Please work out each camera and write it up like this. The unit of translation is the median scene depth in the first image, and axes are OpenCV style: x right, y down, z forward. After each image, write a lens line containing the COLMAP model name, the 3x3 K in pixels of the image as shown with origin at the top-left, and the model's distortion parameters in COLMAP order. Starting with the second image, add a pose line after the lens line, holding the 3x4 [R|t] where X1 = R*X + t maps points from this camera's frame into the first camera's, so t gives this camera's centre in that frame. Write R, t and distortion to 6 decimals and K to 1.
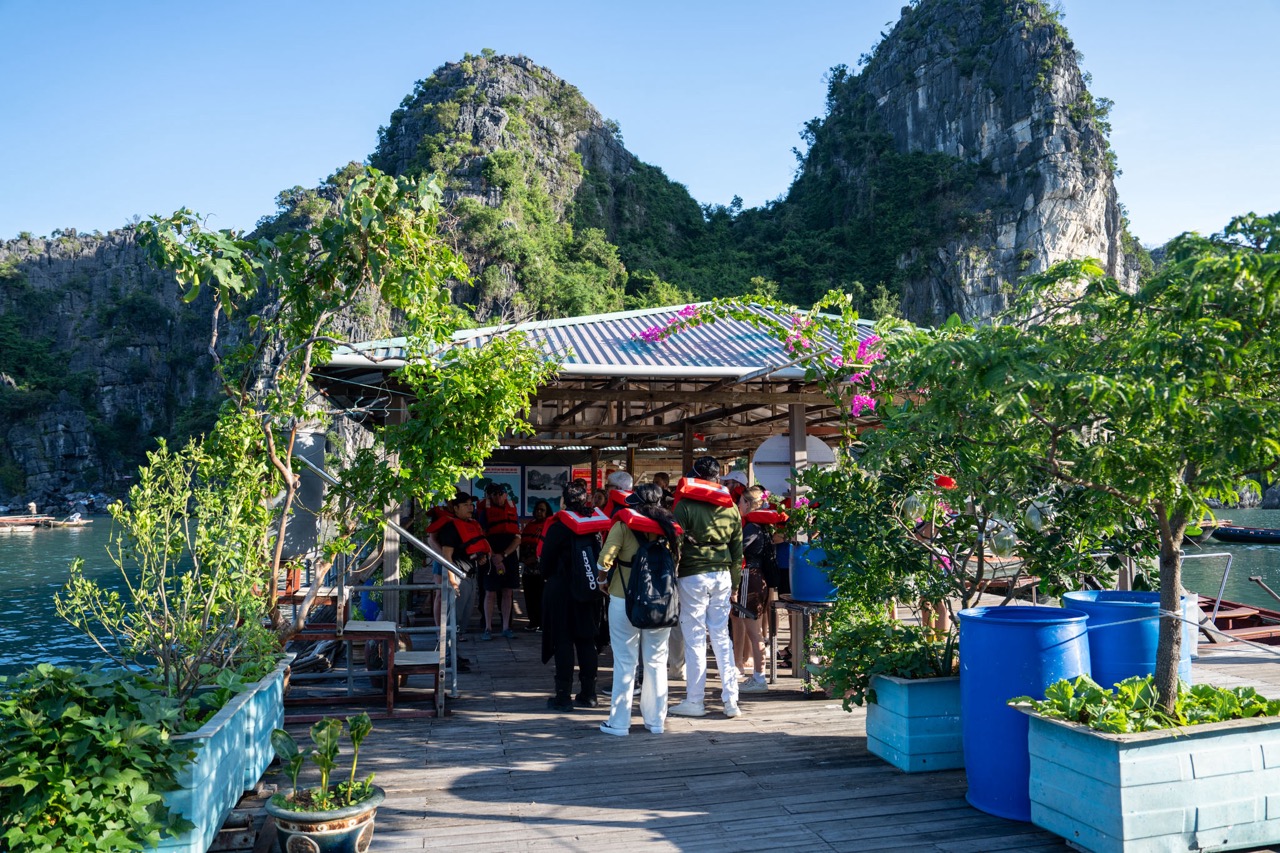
lens RADIAL K [[876.3, 0, 640.0], [0, 876.3, 426.5], [0, 0, 1]] dist [-0.112546, 0.081025]
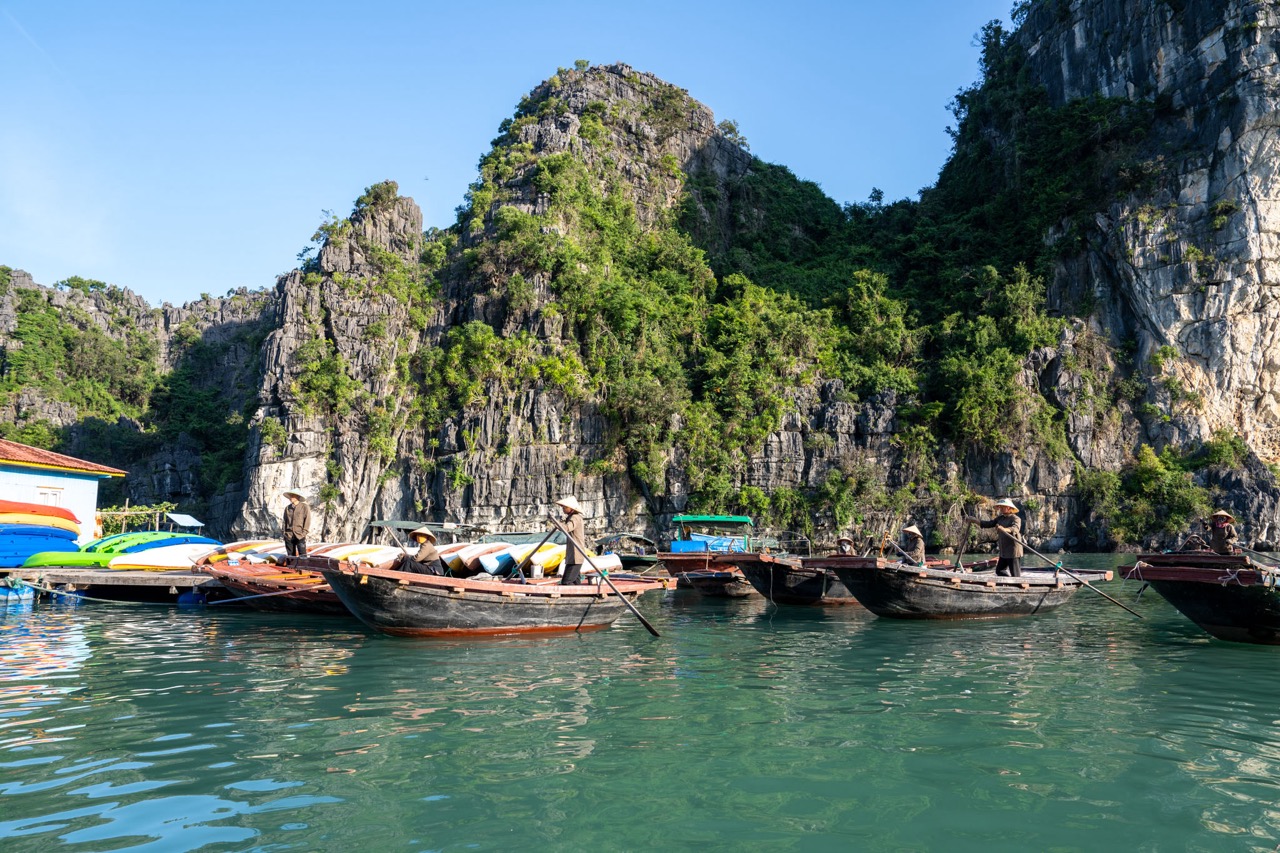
lens RADIAL K [[876.3, 0, 640.0], [0, 876.3, 426.5], [0, 0, 1]] dist [-0.112546, 0.081025]
pose [[0.953821, -0.036416, -0.298158, 0.171394], [0.020923, 0.998268, -0.054990, 0.019498], [0.299644, 0.046212, 0.952931, 0.146813]]
